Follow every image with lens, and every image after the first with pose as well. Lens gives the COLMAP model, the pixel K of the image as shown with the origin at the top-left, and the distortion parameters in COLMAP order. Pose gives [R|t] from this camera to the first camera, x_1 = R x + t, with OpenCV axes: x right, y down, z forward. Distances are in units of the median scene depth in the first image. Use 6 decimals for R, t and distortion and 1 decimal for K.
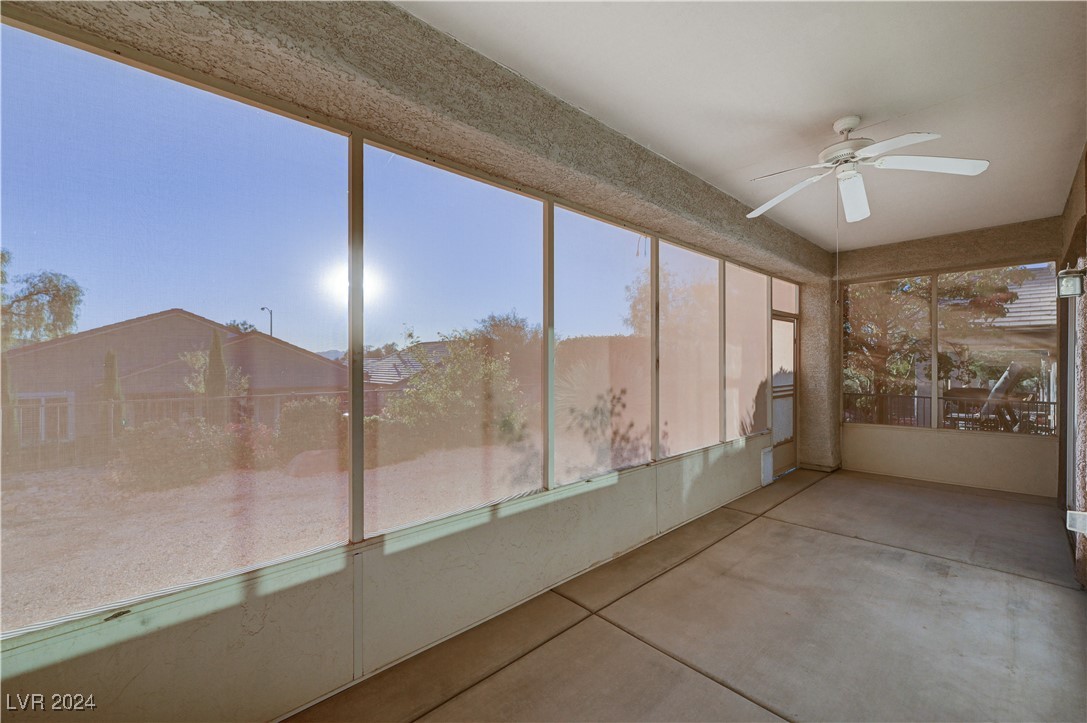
lens RADIAL K [[433.7, 0, 546.9], [0, 433.7, 361.3], [0, 0, 1]] dist [-0.000799, 0.000105]
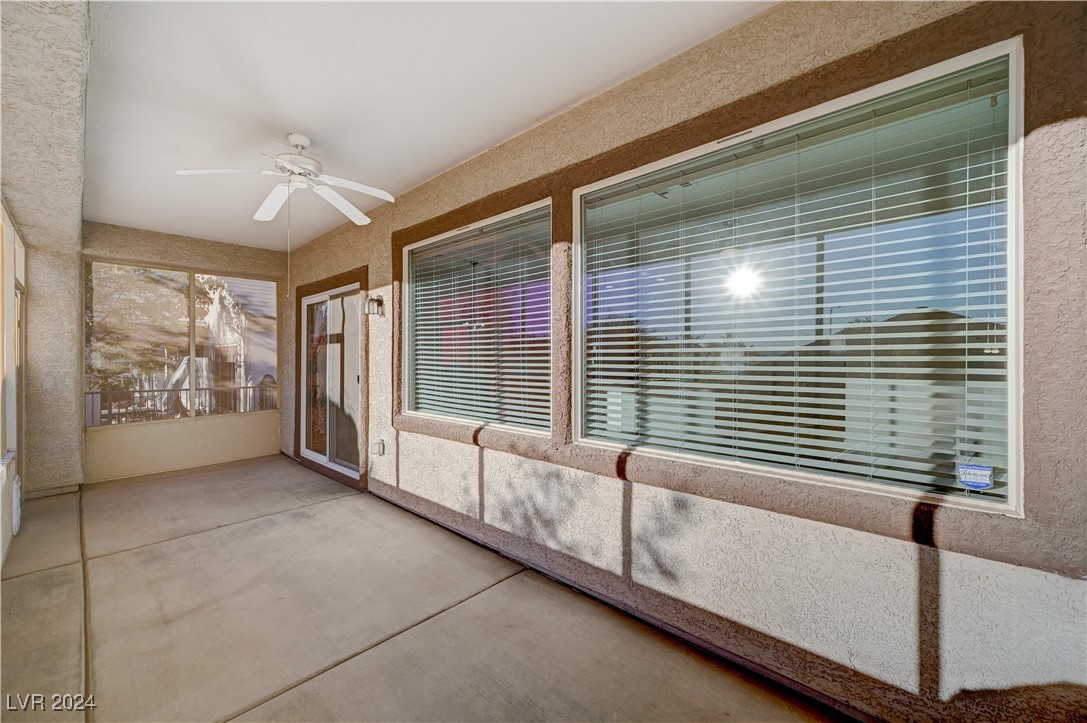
lens RADIAL K [[433.7, 0, 546.8], [0, 433.7, 361.6], [0, 0, 1]] dist [-0.000799, 0.000105]
pose [[-0.078158, -0.003738, 0.996934, -0.379169], [-0.004023, 0.999986, 0.003434, 0.017443], [-0.996933, -0.003742, -0.078172, 0.349223]]
